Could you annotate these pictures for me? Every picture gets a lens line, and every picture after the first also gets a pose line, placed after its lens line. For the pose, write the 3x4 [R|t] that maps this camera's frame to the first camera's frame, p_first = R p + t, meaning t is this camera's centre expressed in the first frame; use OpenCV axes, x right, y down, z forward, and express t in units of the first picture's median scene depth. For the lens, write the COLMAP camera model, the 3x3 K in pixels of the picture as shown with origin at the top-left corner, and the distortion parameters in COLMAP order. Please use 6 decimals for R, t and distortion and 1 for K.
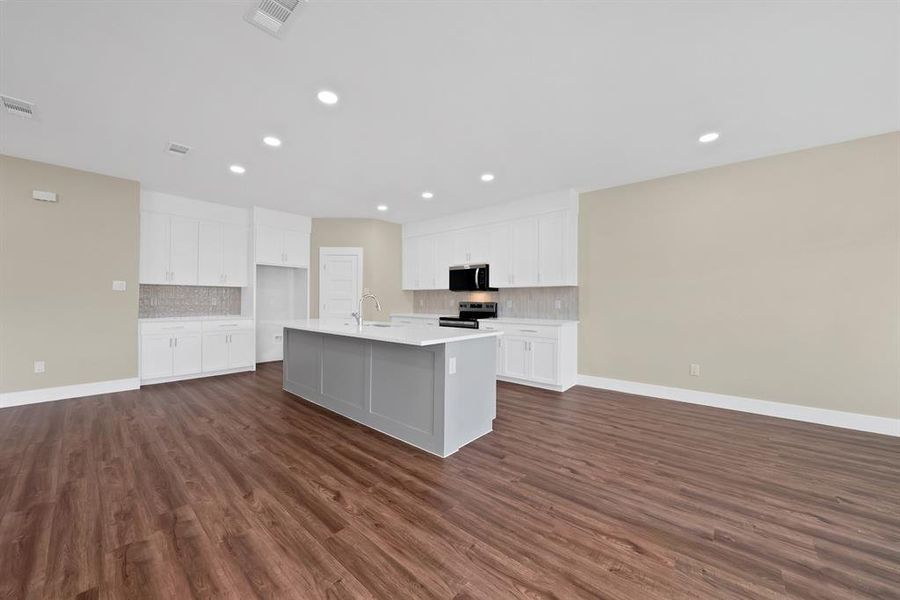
lens RADIAL K [[329.0, 0, 440.4], [0, 329.0, 299.3], [0, 0, 1]] dist [-0.027327, -0.000458]
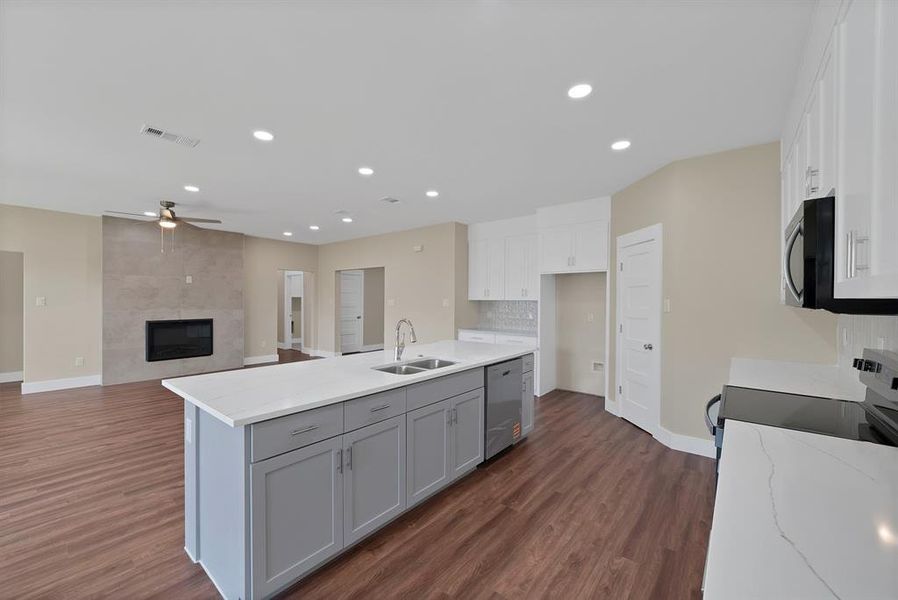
lens RADIAL K [[356.6, 0, 437.7], [0, 356.6, 303.1], [0, 0, 1]] dist [0.000550, 0.000990]
pose [[0.014689, 0.003104, -0.999887, 0.420027], [0.003005, 0.999991, 0.003148, -0.038913], [0.999888, -0.003051, 0.014679, 0.783541]]
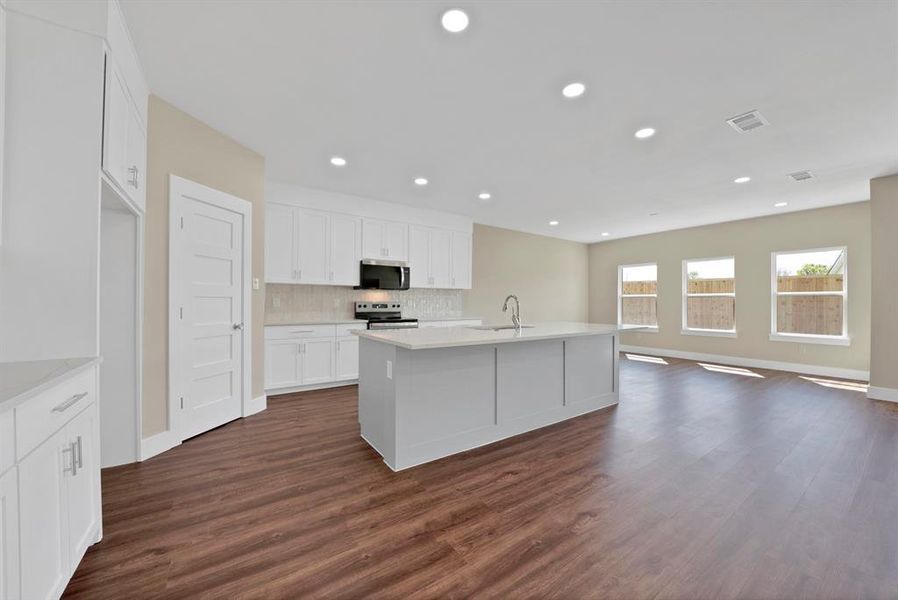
lens RADIAL K [[320.4, 0, 445.1], [0, 320.4, 296.4], [0, 0, 1]] dist [-0.014823, -0.000067]
pose [[0.267526, 0.009236, 0.963506, -0.821429], [-0.008957, 0.999935, -0.007098, -0.002010], [-0.963509, -0.006732, 0.267591, 0.680703]]
